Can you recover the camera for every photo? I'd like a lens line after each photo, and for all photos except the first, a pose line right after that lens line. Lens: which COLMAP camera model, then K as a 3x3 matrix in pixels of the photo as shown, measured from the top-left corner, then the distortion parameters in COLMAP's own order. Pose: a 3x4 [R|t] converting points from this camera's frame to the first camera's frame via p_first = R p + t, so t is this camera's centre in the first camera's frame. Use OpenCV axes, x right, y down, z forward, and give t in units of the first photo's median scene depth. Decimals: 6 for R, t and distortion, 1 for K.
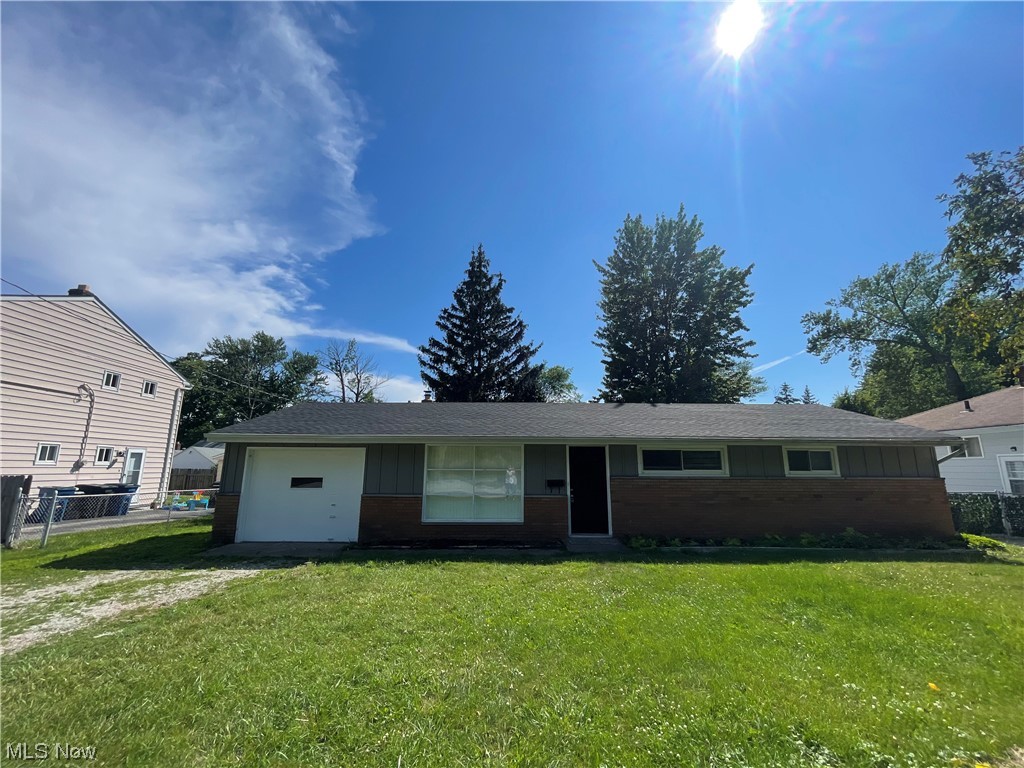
lens RADIAL K [[416.7, 0, 513.1], [0, 416.7, 385.3], [0, 0, 1]] dist [-0.004195, 0.000462]
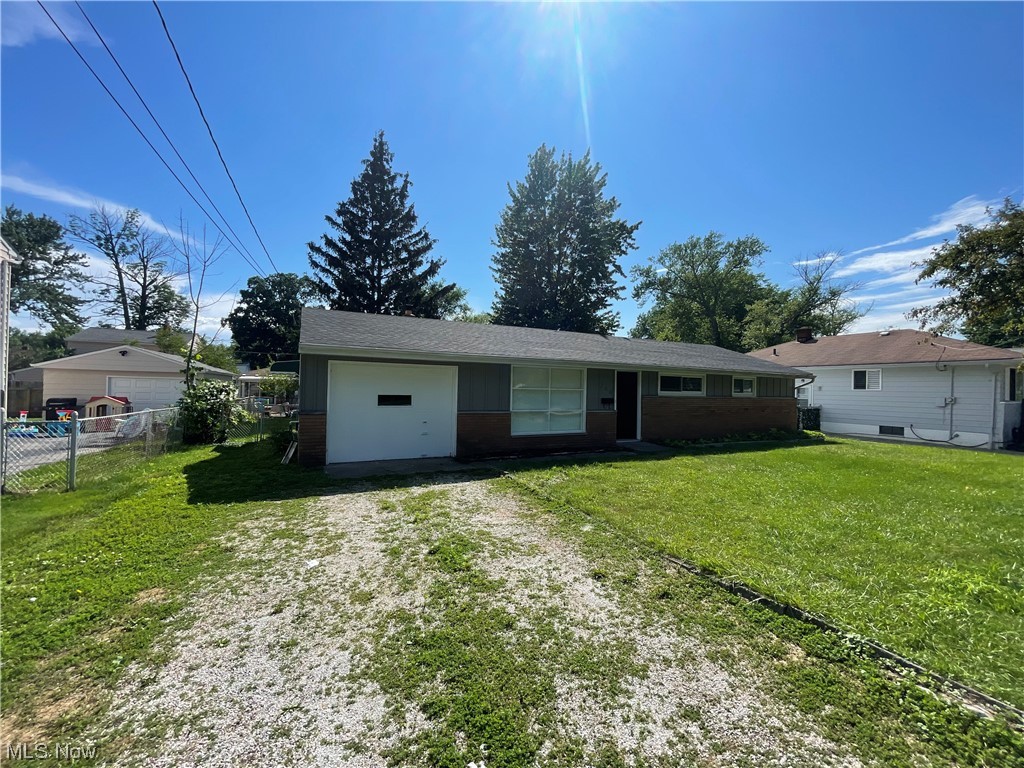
lens RADIAL K [[416.7, 0, 513.6], [0, 416.7, 383.9], [0, 0, 1]] dist [-0.004195, 0.000462]
pose [[0.893793, 0.017969, 0.448120, -0.331124], [-0.103095, 0.980670, 0.166304, 0.005884], [-0.436470, -0.194840, 0.878369, 0.027778]]
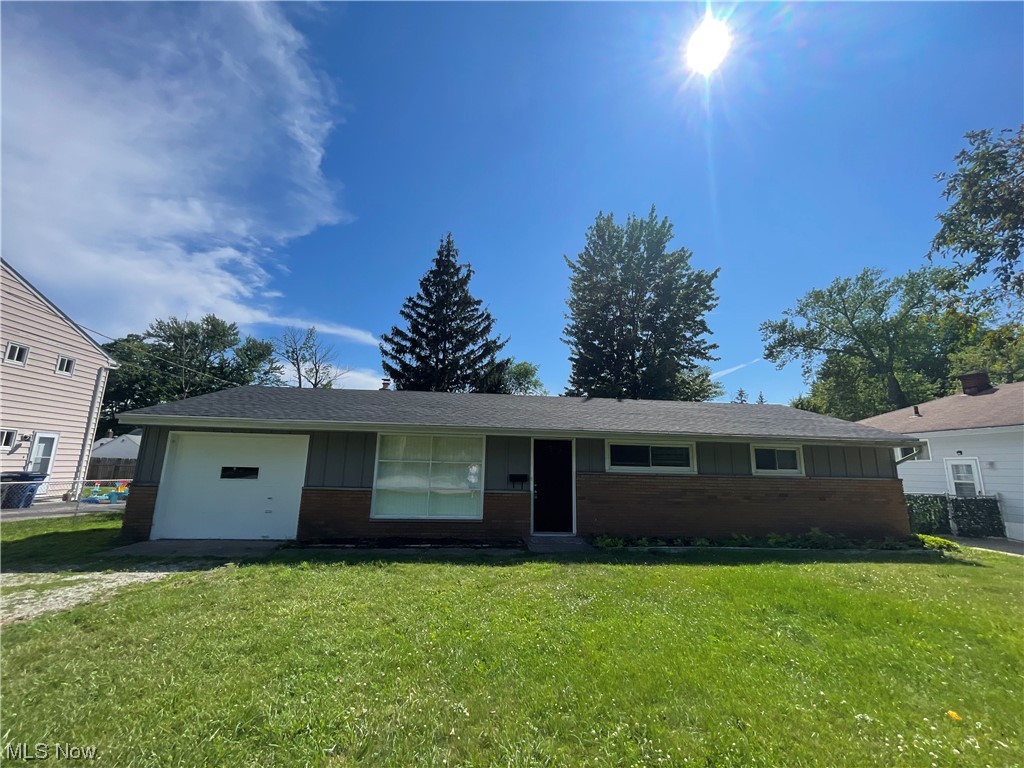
lens RADIAL K [[416.7, 0, 513.3], [0, 416.7, 385.8], [0, 0, 1]] dist [-0.004195, 0.000462]
pose [[0.996073, 0.034059, 0.081718, 0.003382], [-0.034505, 0.999396, 0.004057, 0.011887], [-0.081530, -0.006861, 0.996647, 0.033886]]
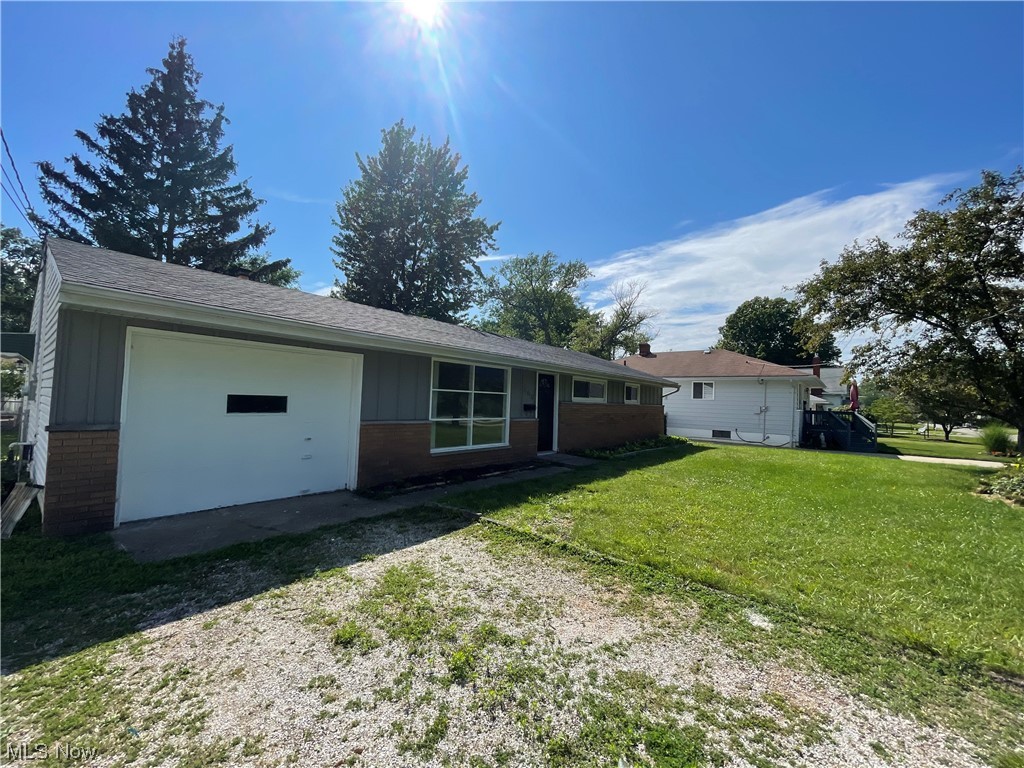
lens RADIAL K [[416.7, 0, 512.4], [0, 416.7, 385.1], [0, 0, 1]] dist [-0.004195, 0.000462]
pose [[0.634272, 0.045803, 0.771752, -0.349223], [-0.181810, 0.979085, 0.091315, 0.045169], [-0.751428, -0.198231, 0.629333, 0.186577]]
